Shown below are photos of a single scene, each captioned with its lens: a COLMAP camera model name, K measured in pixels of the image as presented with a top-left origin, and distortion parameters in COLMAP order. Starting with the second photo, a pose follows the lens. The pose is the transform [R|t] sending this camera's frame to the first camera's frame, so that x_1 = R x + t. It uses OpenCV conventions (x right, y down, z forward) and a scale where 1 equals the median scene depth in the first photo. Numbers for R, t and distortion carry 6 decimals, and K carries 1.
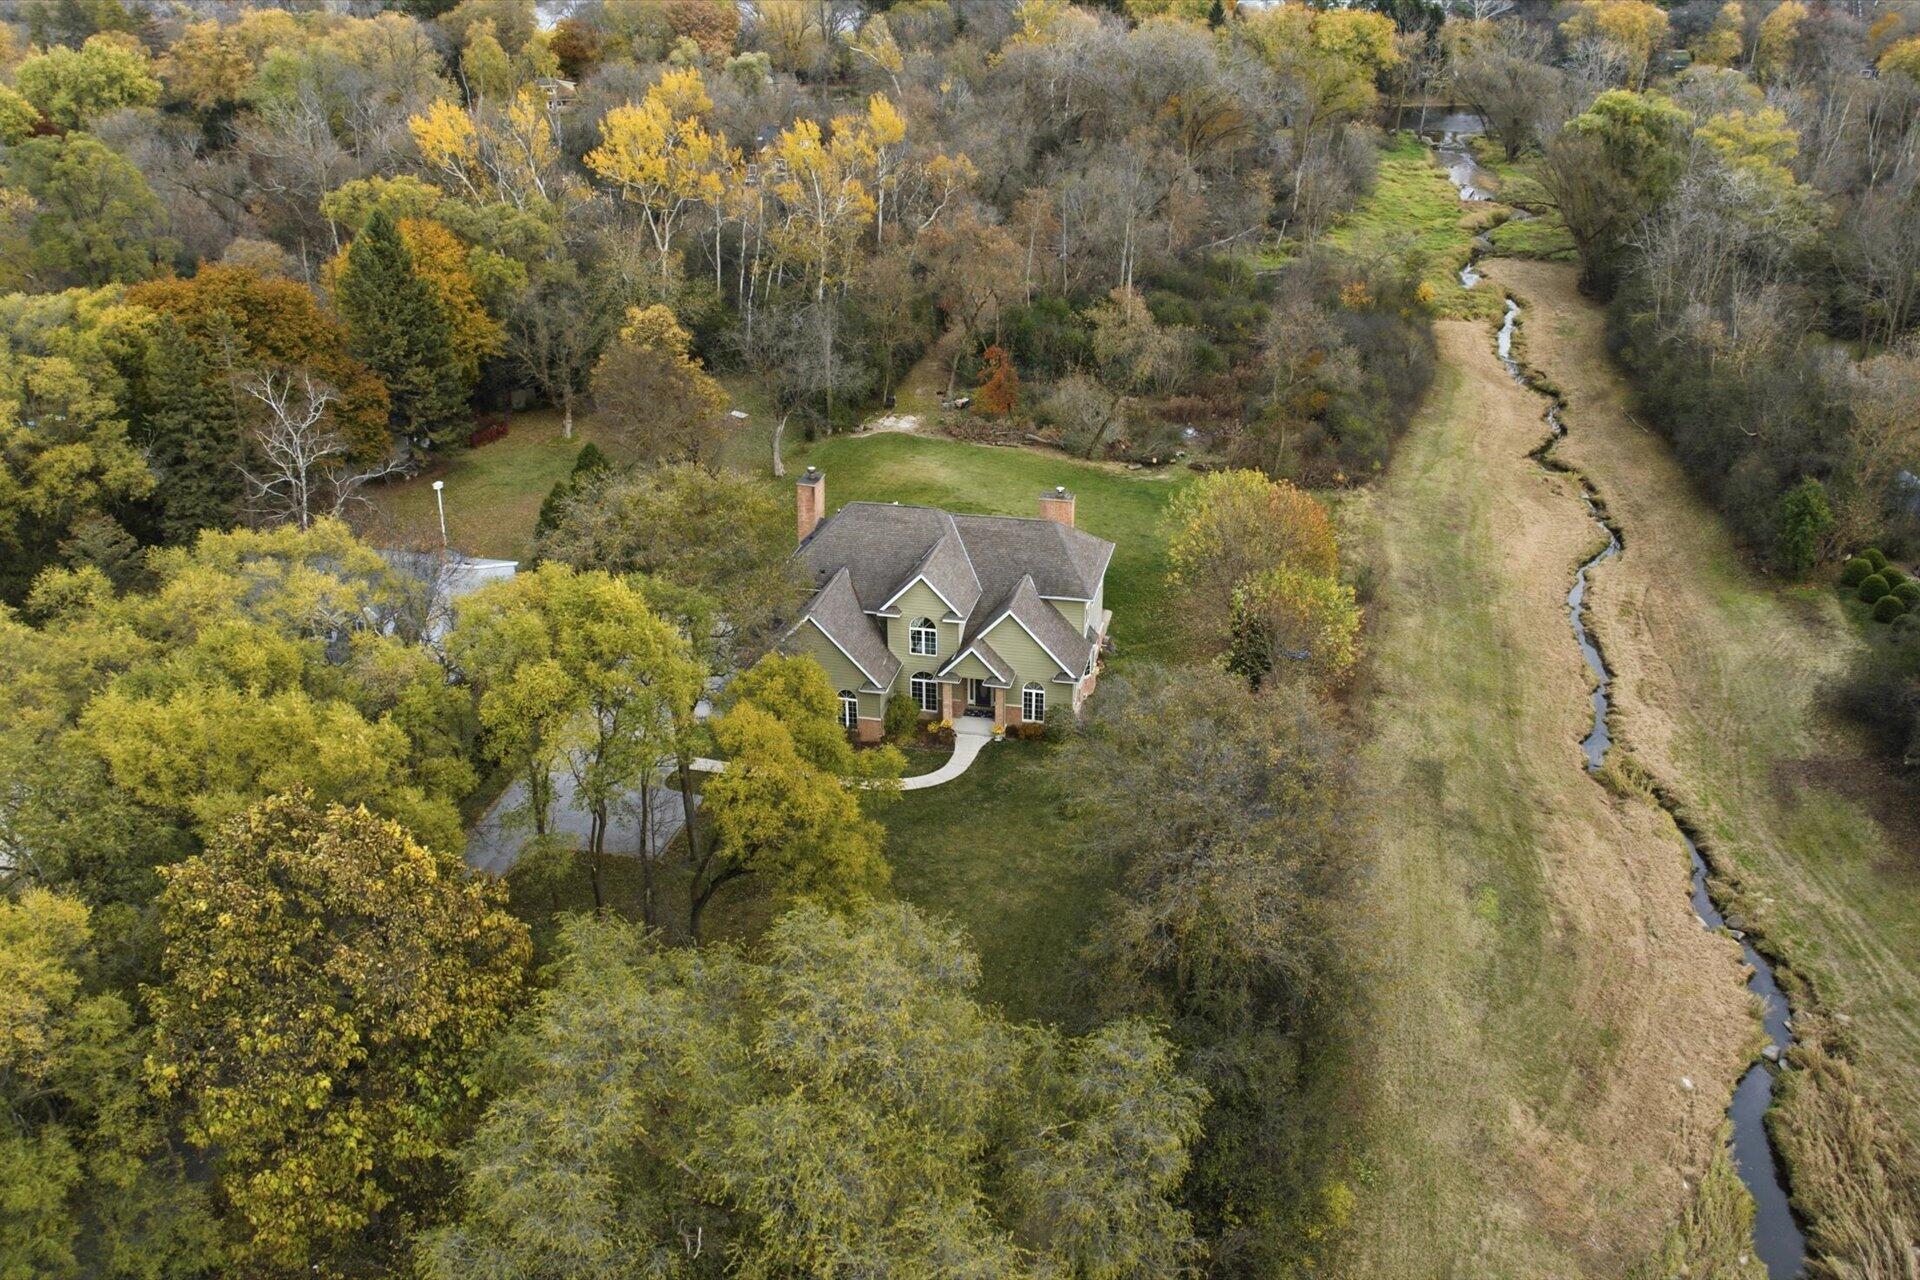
lens RADIAL K [[1631.8, 0, 960.0], [0, 1631.8, 640.0], [0, 0, 1]] dist [0.004239, -0.002354]
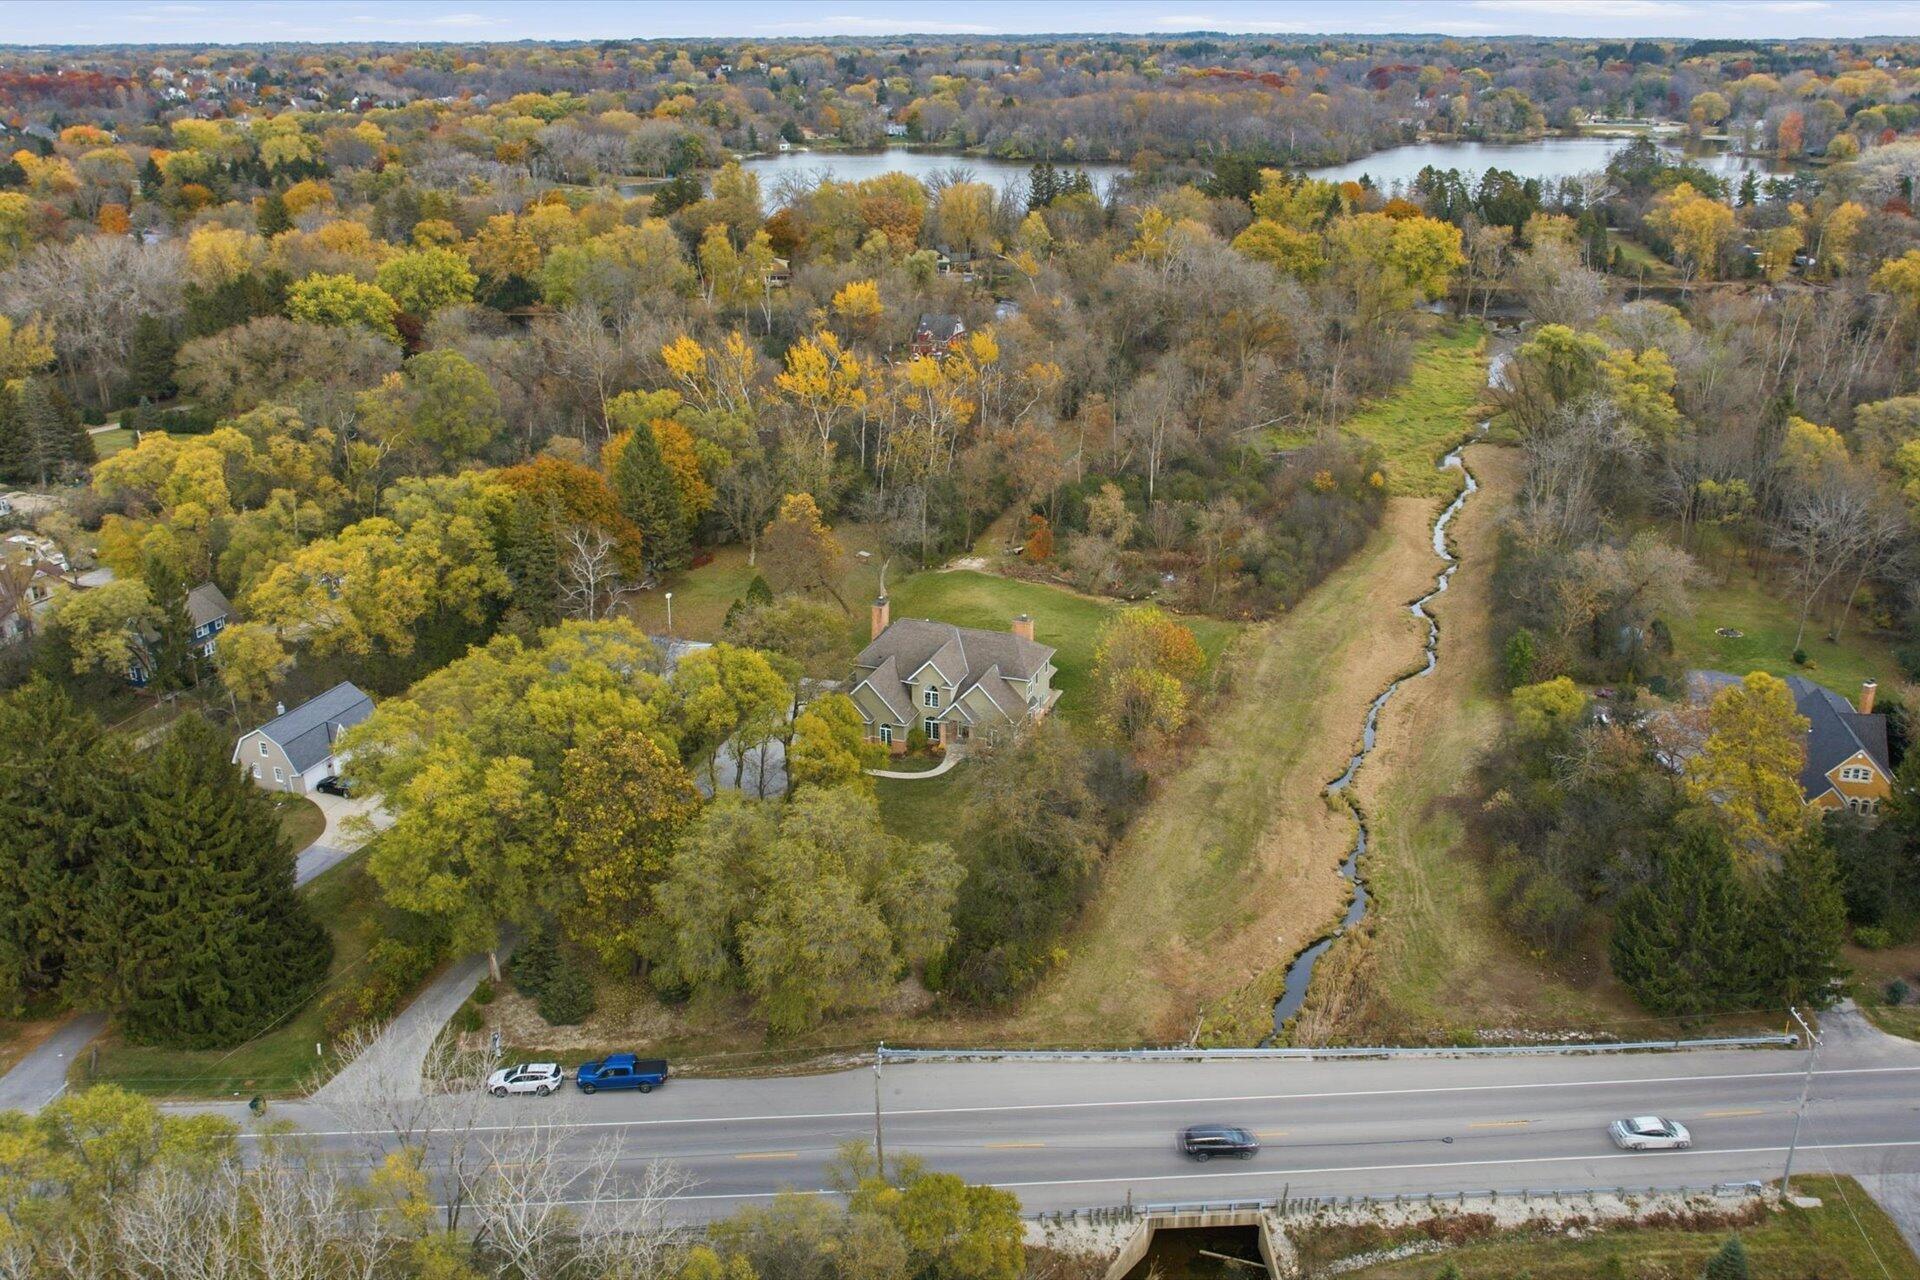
lens RADIAL K [[1734.0, 0, 960.0], [0, 1734.0, 640.0], [0, 0, 1]] dist [0.091579, -0.001778]
pose [[0.990344, 0.045792, -0.130849, 0.216365], [-0.054135, 0.996673, -0.060935, 0.043284], [0.127623, 0.067430, 0.989528, -0.740184]]
